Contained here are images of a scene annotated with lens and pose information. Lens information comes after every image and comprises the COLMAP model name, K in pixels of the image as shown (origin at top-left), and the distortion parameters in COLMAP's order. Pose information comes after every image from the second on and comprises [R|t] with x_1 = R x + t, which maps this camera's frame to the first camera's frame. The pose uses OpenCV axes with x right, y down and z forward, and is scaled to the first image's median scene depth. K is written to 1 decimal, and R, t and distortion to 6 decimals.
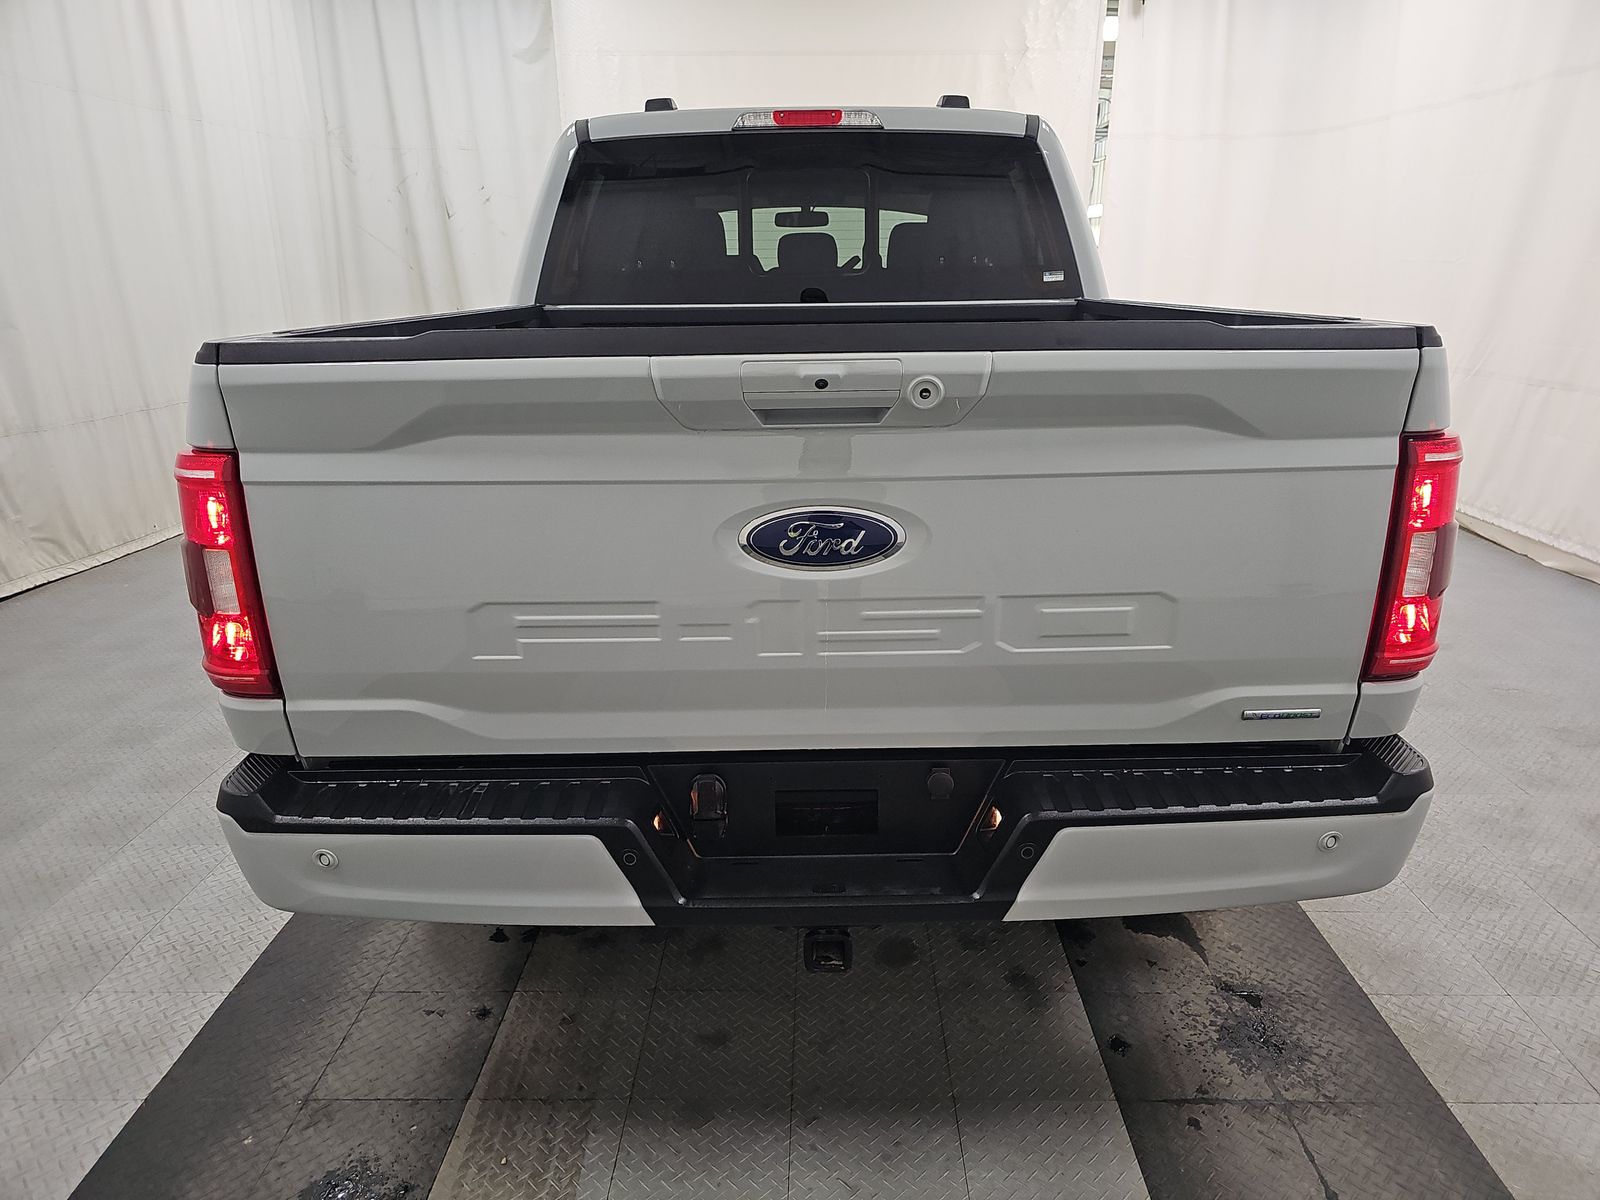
lens RADIAL K [[1040.6, 0, 806.8], [0, 1040.6, 606.0], [0, 0, 1]] dist [0.018447, -0.014311]
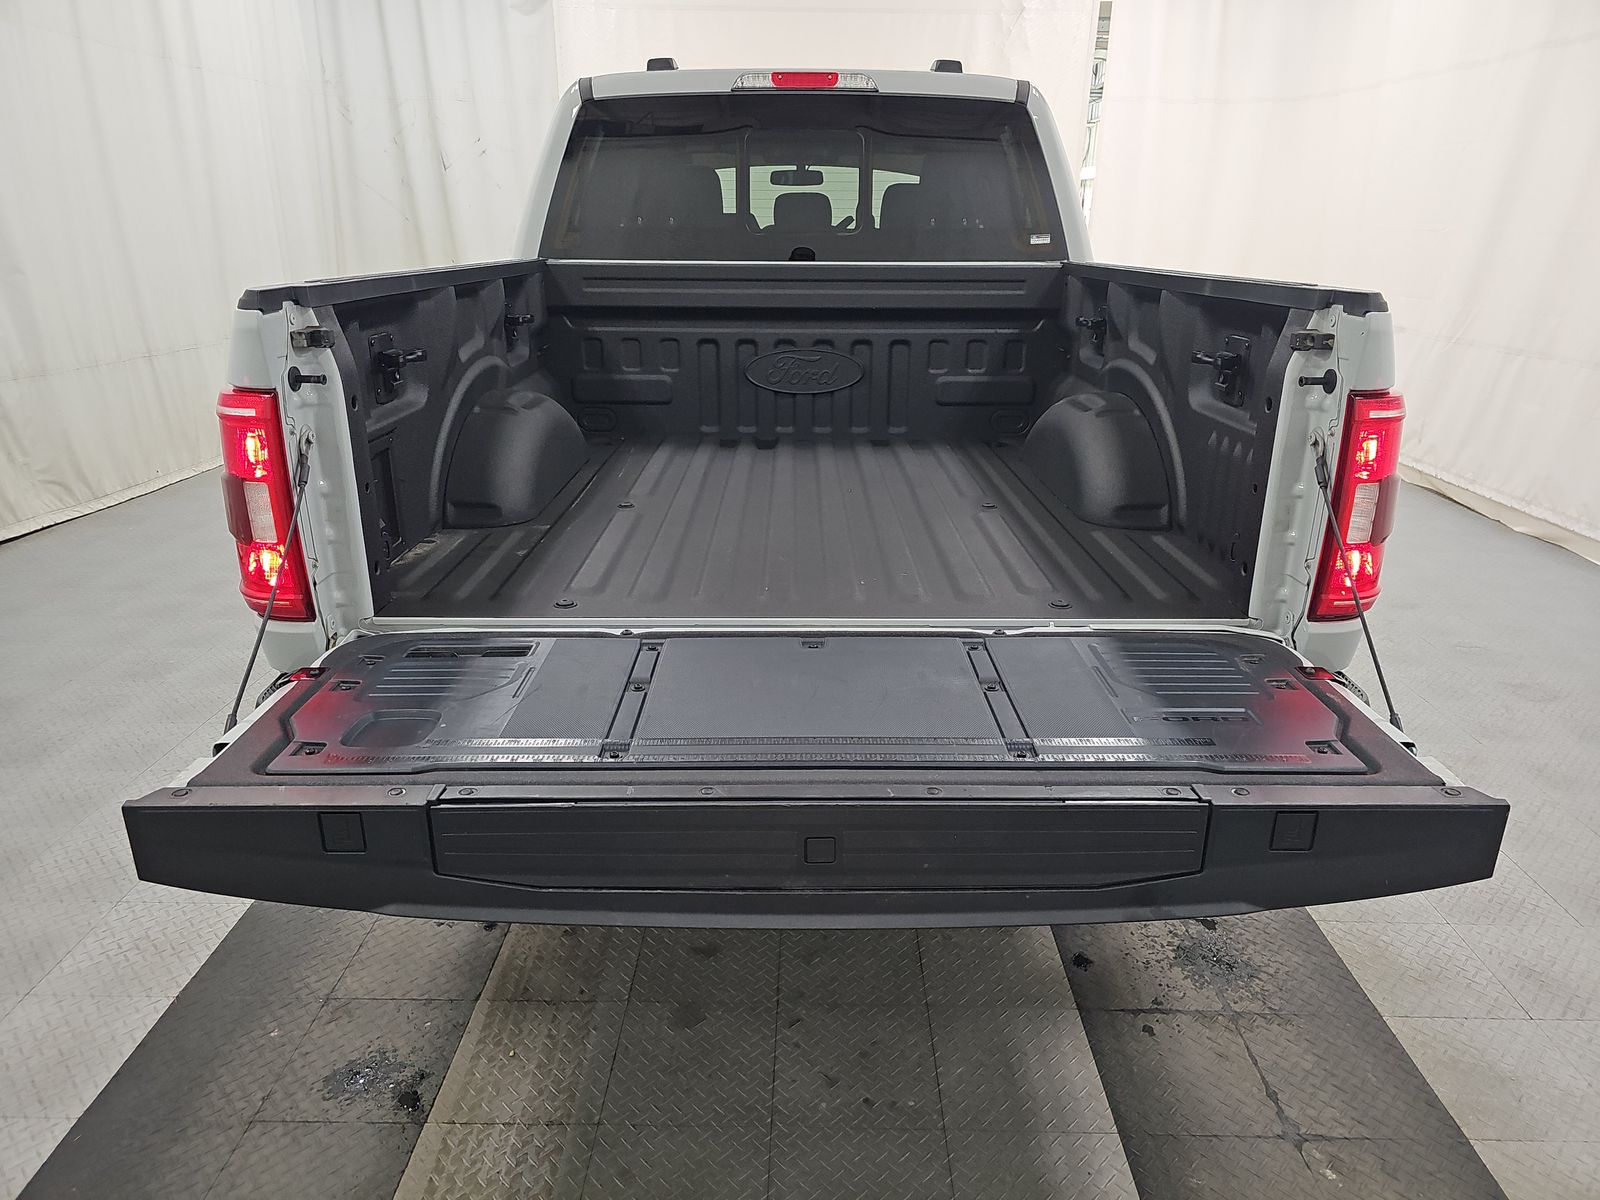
lens RADIAL K [[1040.6, 0, 797.0], [0, 1040.6, 592.6], [0, 0, 1]] dist [0.018447, -0.014311]
pose [[0.999877, 0.015398, 0.003115, -0.003364], [-0.015472, 0.999562, 0.025239, 0.015596], [-0.002725, -0.025284, 0.999677, -0.055575]]
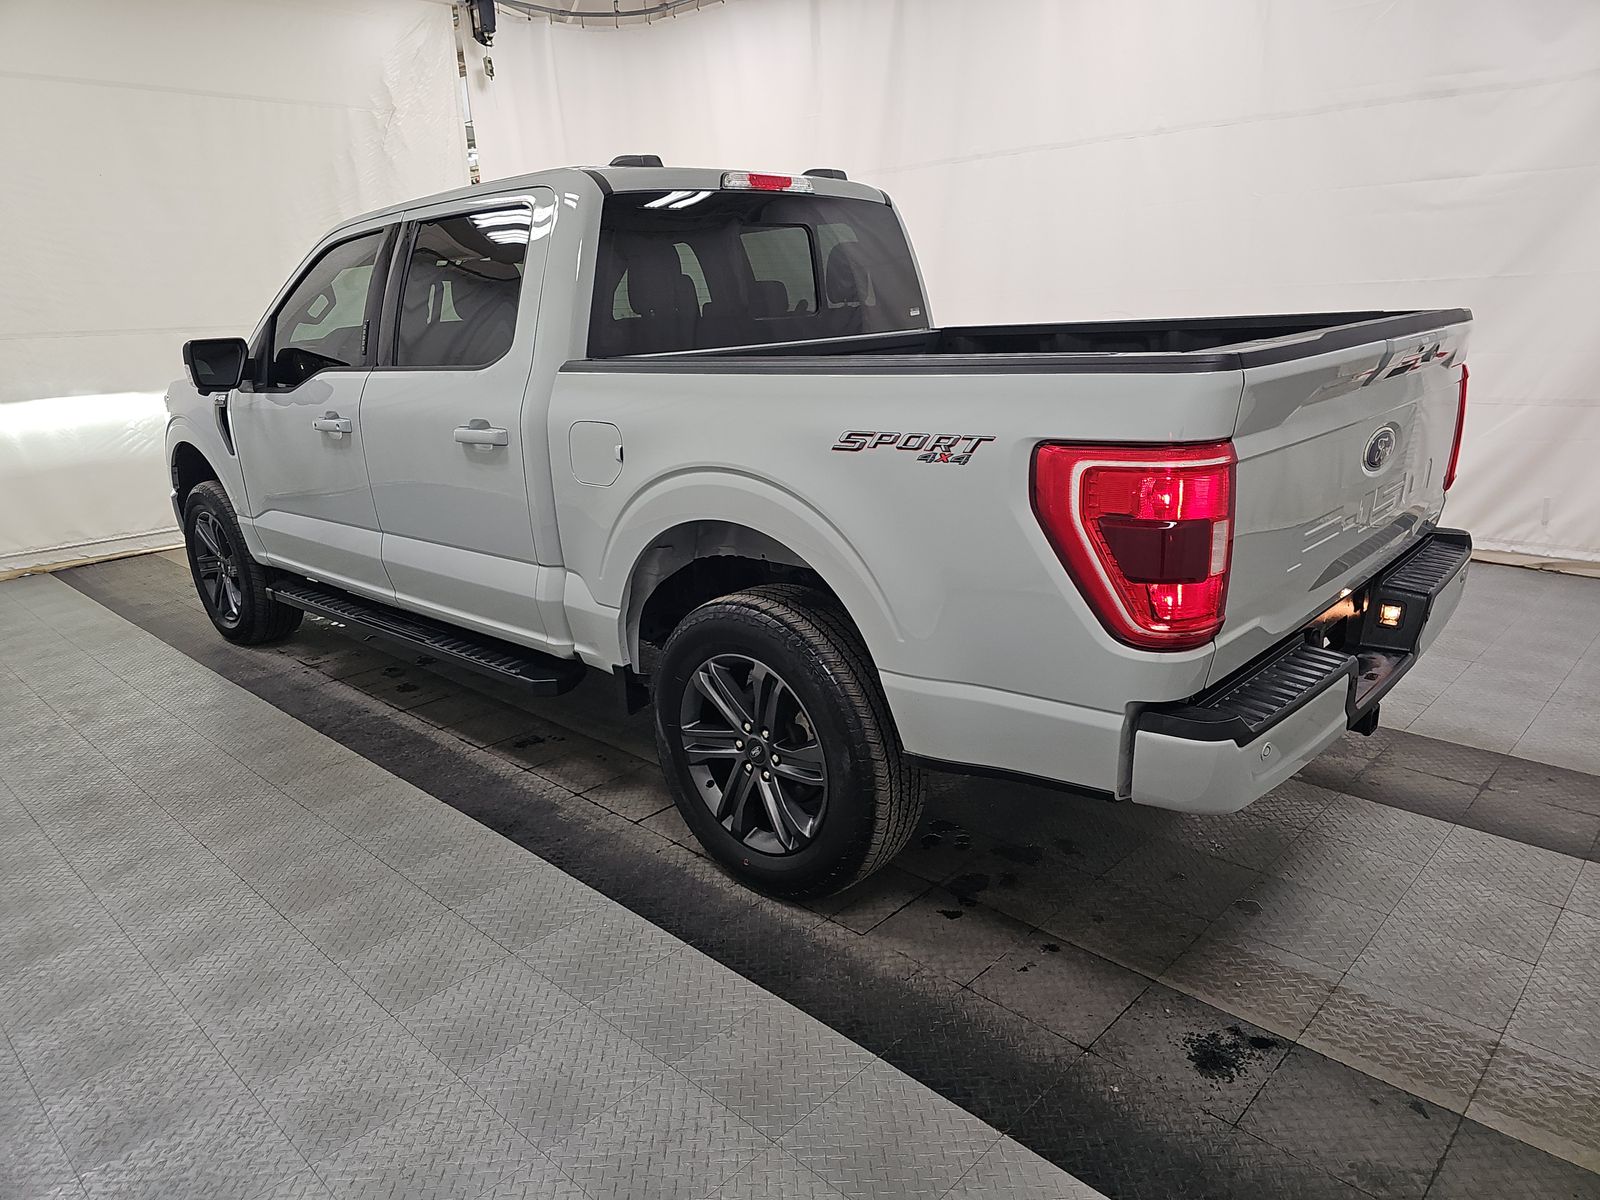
lens RADIAL K [[1040.6, 0, 797.5], [0, 1040.6, 599.9], [0, 0, 1]] dist [0.018447, -0.014311]
pose [[0.695158, -0.221124, 0.684002, -1.095153], [0.258975, 0.964658, 0.048655, -0.095732], [-0.670587, 0.143317, 0.727855, 0.275497]]
